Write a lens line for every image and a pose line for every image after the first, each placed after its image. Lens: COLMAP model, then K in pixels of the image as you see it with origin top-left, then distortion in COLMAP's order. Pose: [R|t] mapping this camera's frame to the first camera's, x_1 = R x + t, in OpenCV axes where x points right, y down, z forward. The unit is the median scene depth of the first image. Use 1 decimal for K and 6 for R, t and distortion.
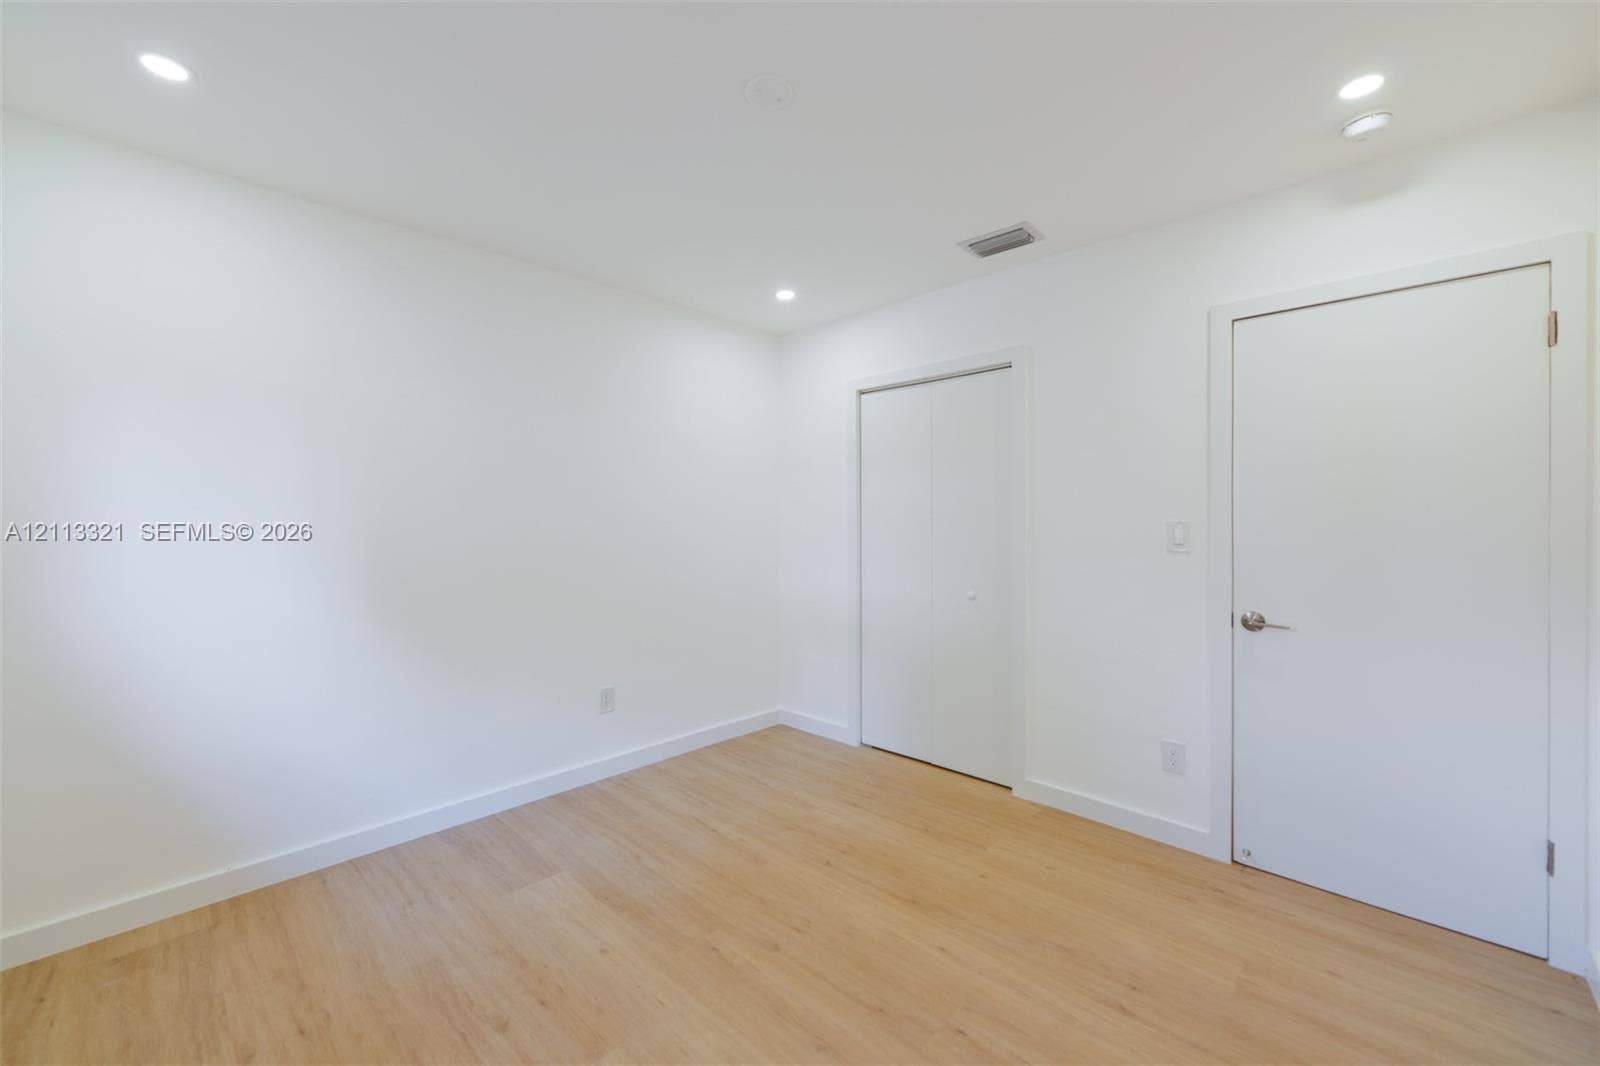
lens RADIAL K [[611.9, 0, 792.3], [0, 611.9, 527.4], [0, 0, 1]] dist [0.000144, 0.000145]
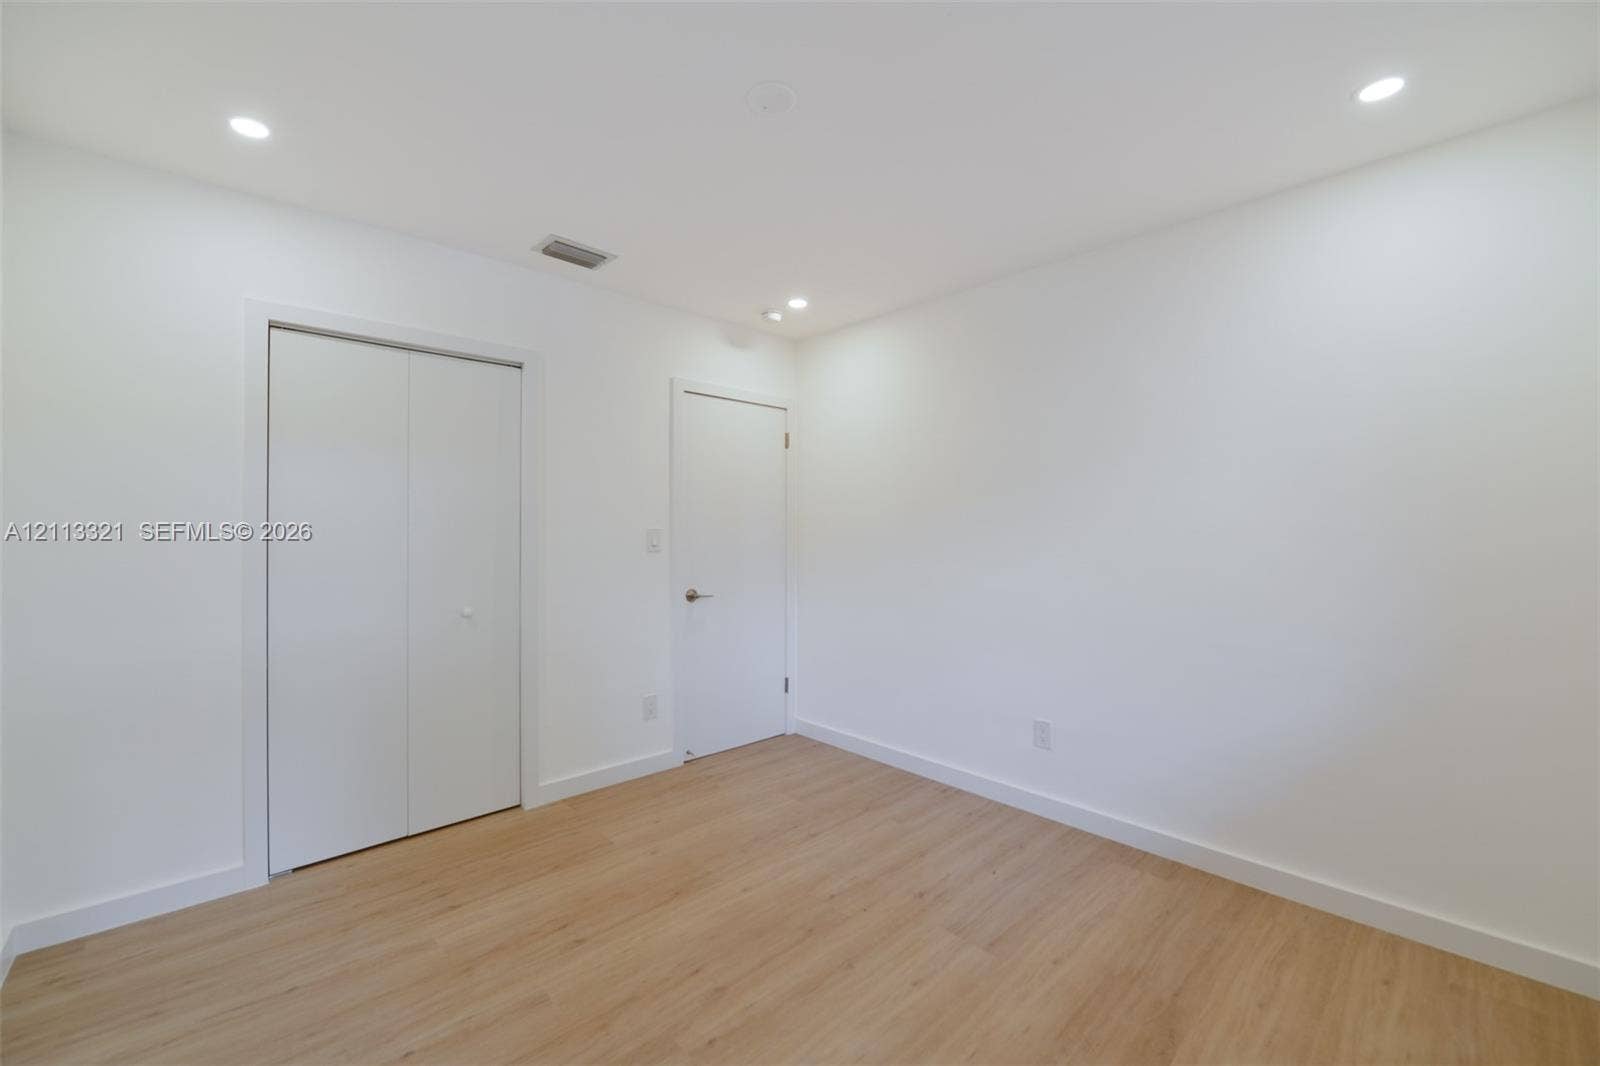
lens RADIAL K [[611.9, 0, 792.3], [0, 611.9, 527.4], [0, 0, 1]] dist [0.000144, 0.000145]
pose [[0.093120, 0.005108, 0.995642, -0.679250], [0.004919, 0.999972, -0.005591, -0.003547], [-0.995643, 0.005418, 0.093093, 0.580017]]
